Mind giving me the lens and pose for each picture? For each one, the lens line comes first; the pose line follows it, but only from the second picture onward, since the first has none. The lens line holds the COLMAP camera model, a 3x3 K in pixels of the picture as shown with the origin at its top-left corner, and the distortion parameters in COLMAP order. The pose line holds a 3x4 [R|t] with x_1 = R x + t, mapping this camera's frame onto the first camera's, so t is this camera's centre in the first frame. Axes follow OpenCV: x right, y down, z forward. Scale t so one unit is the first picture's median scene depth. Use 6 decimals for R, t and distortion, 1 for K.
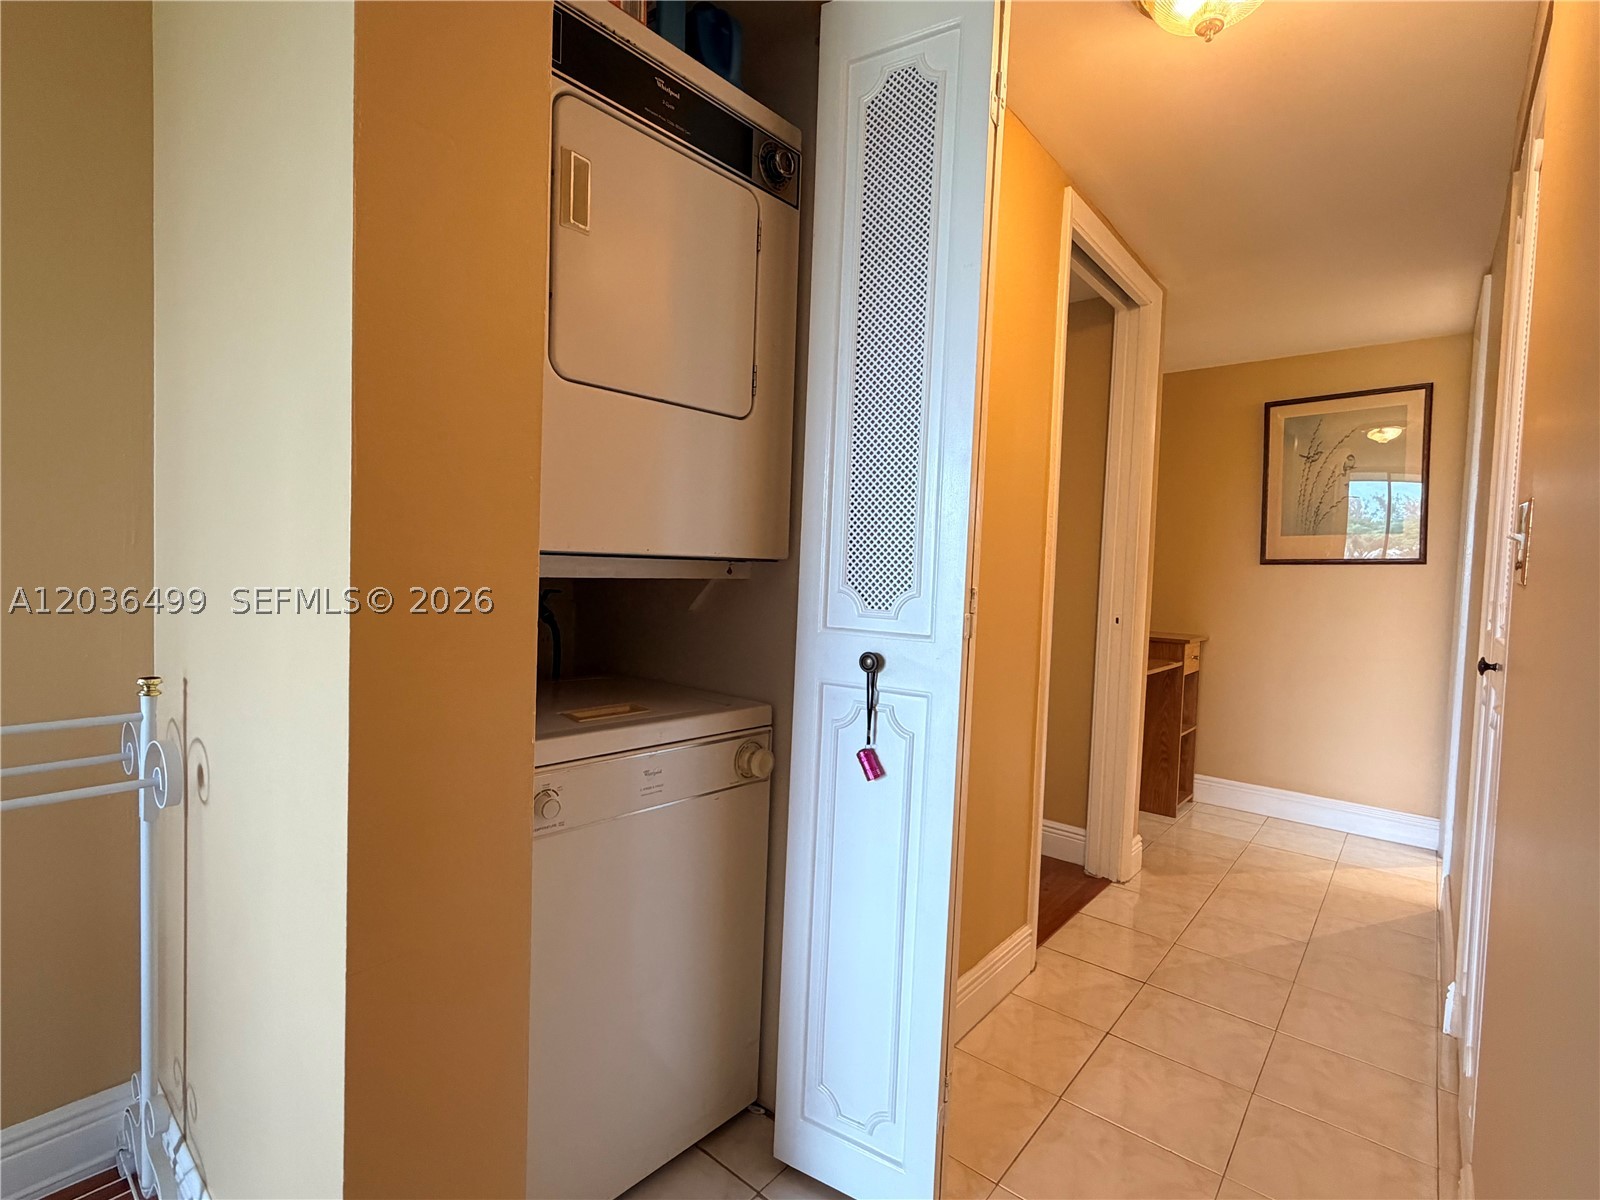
lens RADIAL K [[747.7, 0, 800.0], [0, 747.7, 600.0], [0, 0, 1]] dist [-0.001295, 0.000072]
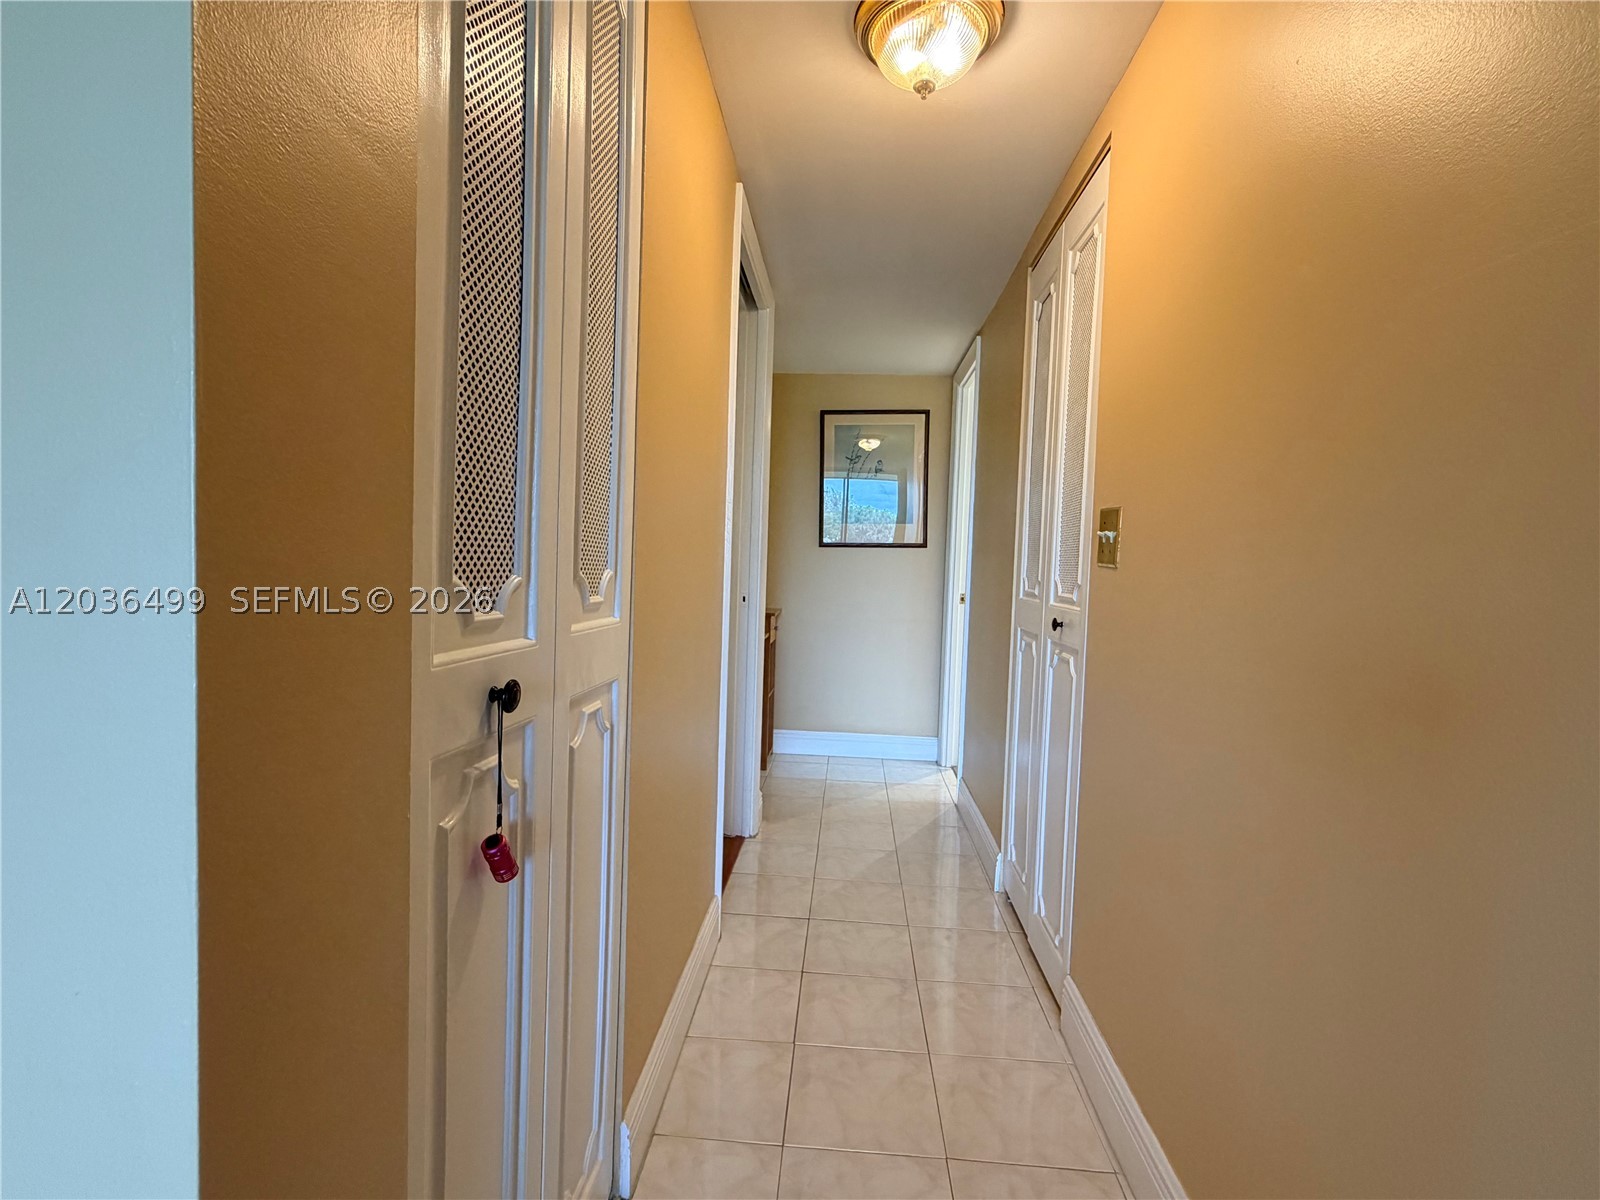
lens RADIAL K [[747.7, 0, 800.0], [0, 747.7, 600.0], [0, 0, 1]] dist [-0.001295, 0.000072]
pose [[0.804914, -0.035641, 0.592320, -0.140166], [0.018183, 0.999207, 0.035416, -0.006864], [-0.593112, -0.017737, 0.804924, 0.072714]]
